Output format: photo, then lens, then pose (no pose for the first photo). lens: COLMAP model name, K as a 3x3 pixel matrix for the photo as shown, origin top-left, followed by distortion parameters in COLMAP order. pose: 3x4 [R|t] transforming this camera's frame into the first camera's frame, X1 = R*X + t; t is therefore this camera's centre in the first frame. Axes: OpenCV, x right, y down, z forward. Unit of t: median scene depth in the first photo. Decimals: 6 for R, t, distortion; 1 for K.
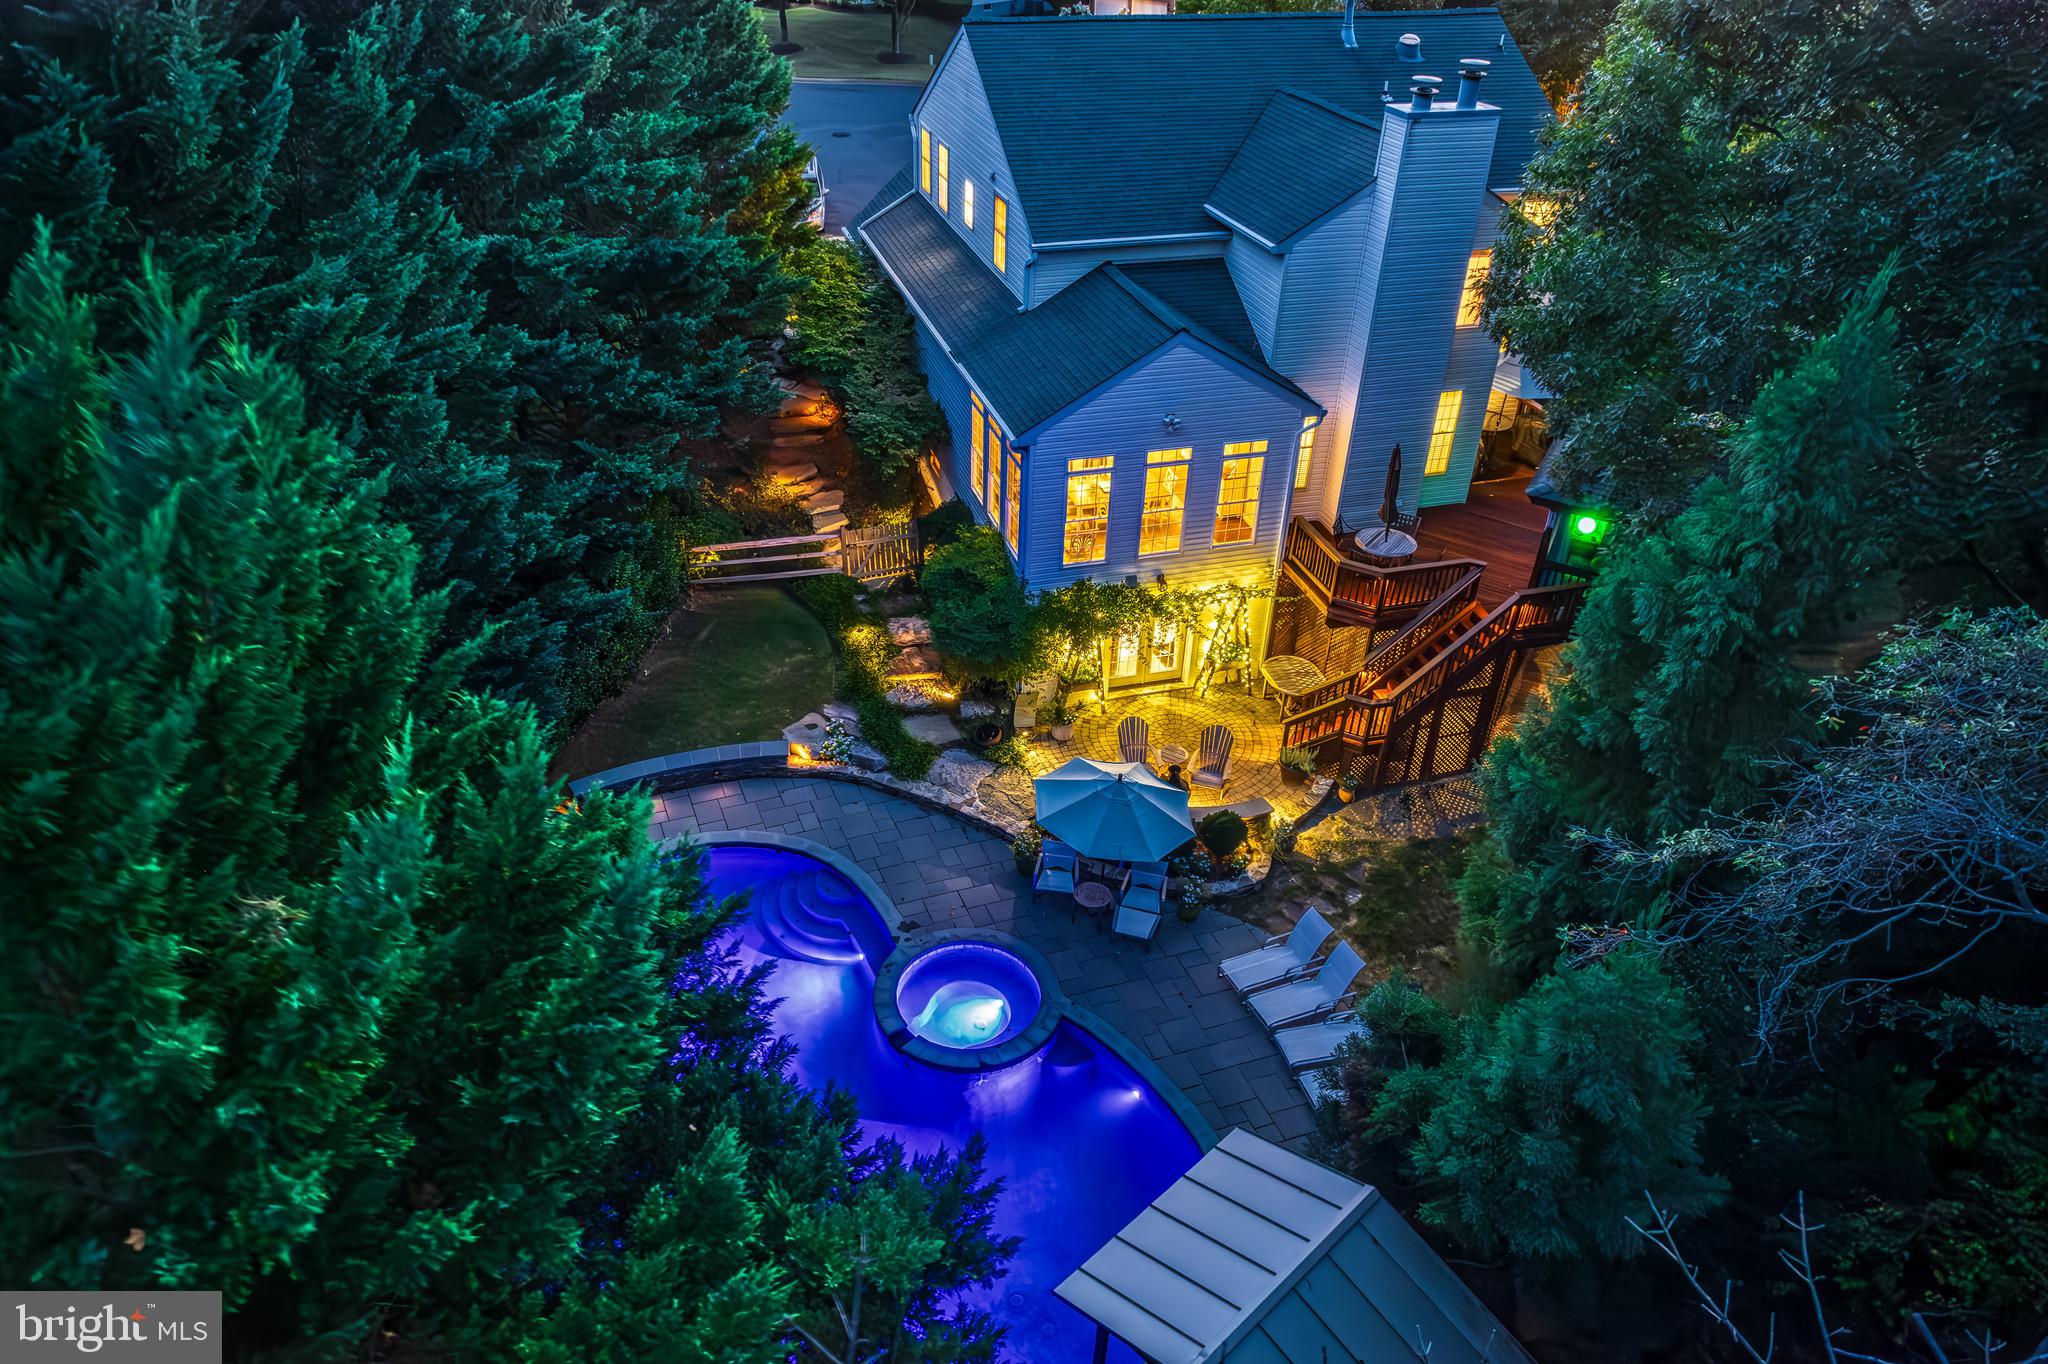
lens RADIAL K [[1329.8, 0, 1024.0], [0, 1329.8, 682.0], [0, 0, 1]] dist [0.039809, 0.000727]
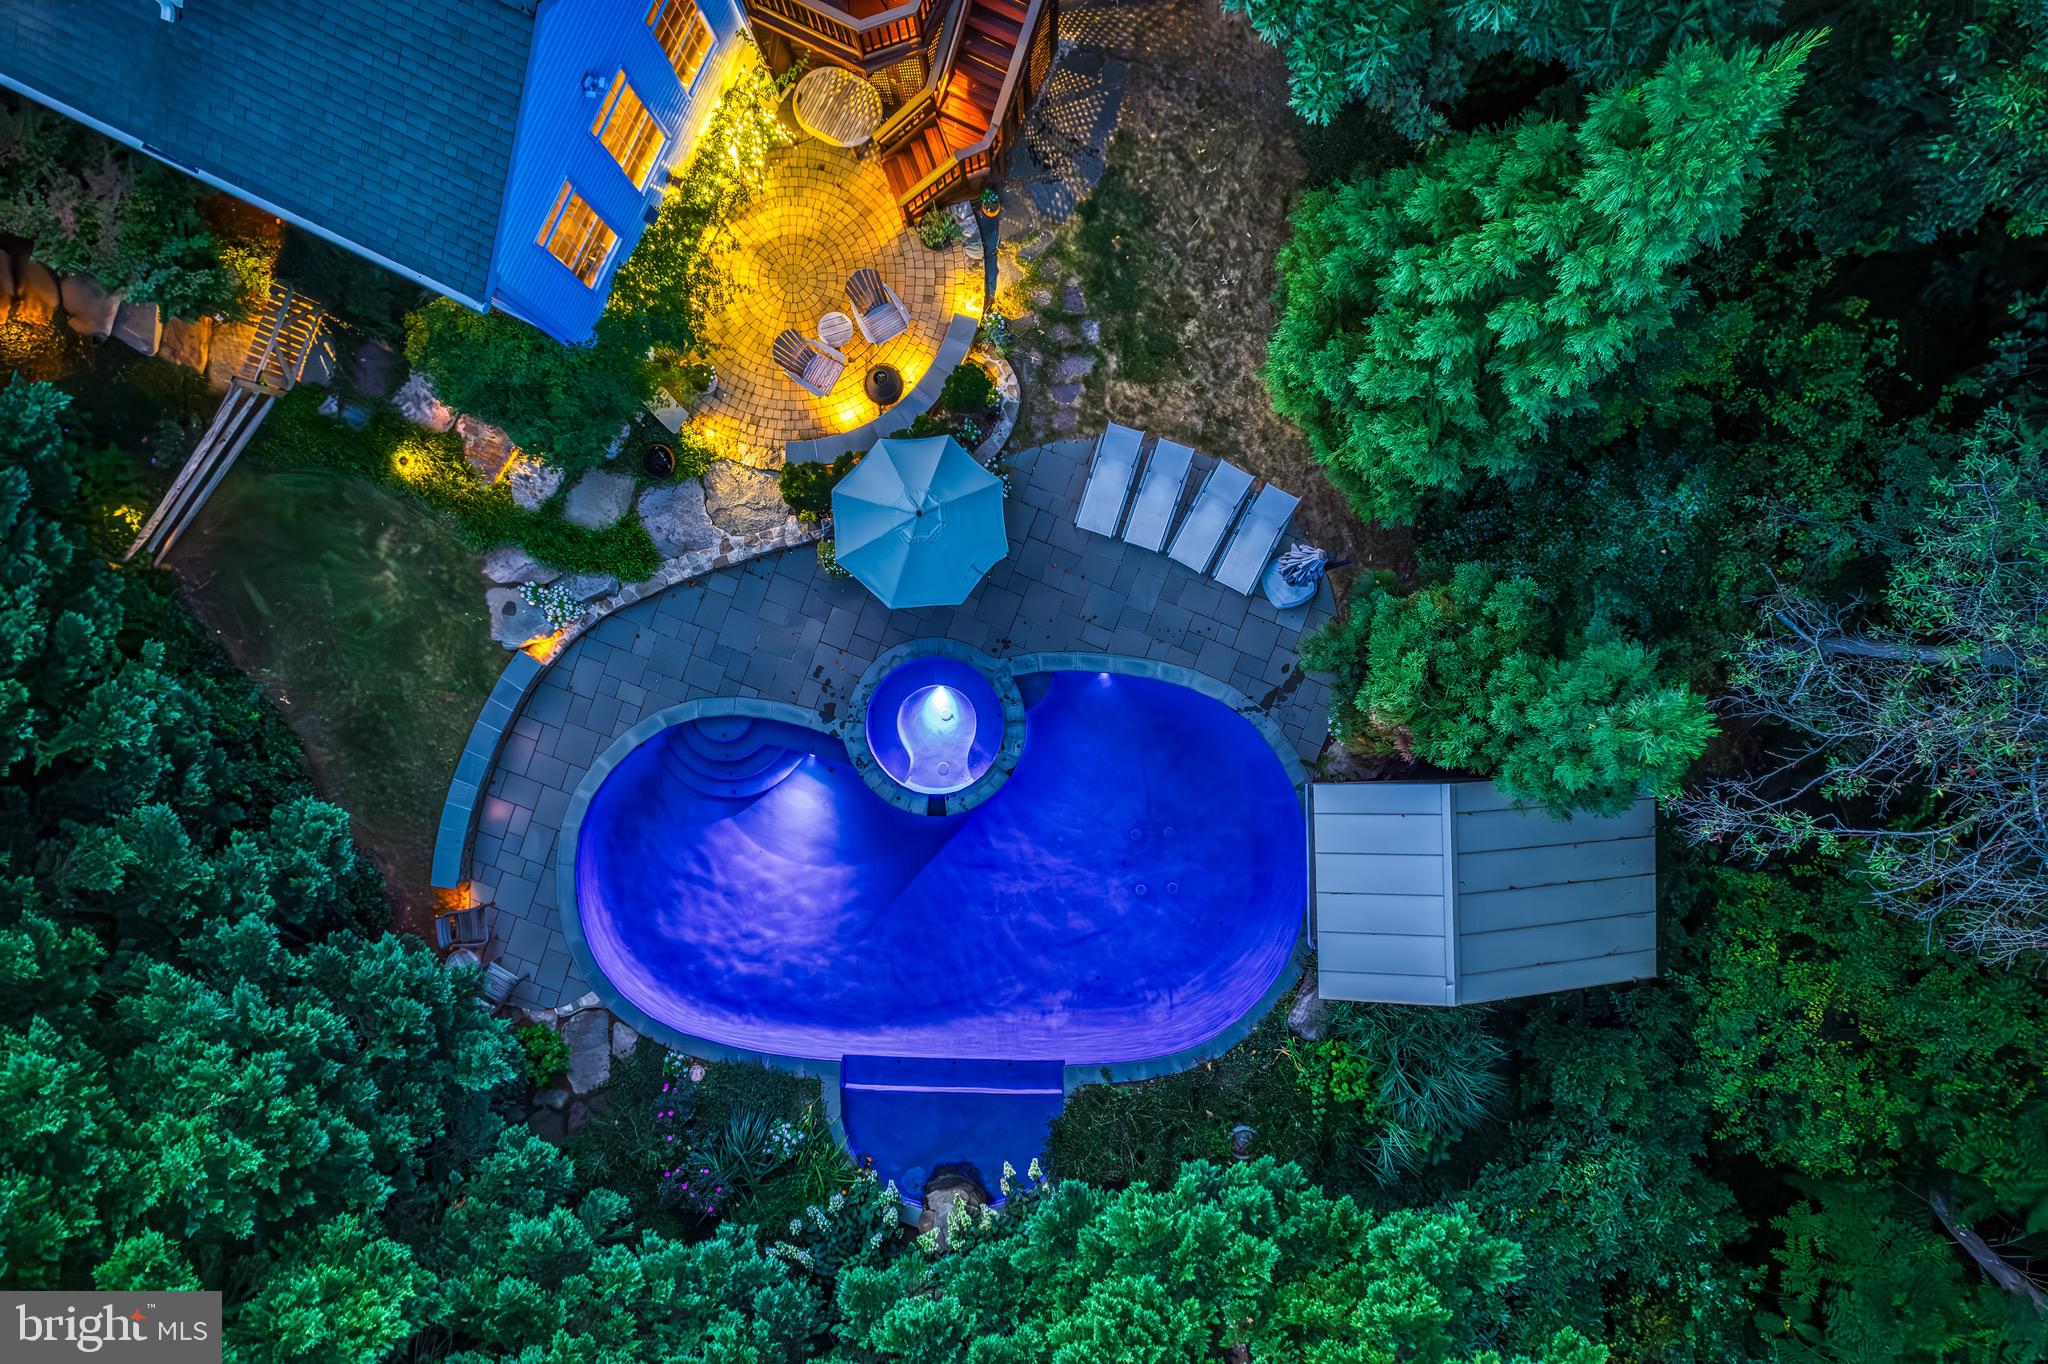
lens RADIAL K [[1329.8, 0, 1024.0], [0, 1329.8, 682.0], [0, 0, 1]] dist [0.039809, 0.000727]
pose [[0.674482, -0.737795, -0.027073, 0.050621], [0.464764, 0.395817, 0.792038, -0.489051], [-0.573646, -0.546798, 0.609871, 0.285886]]
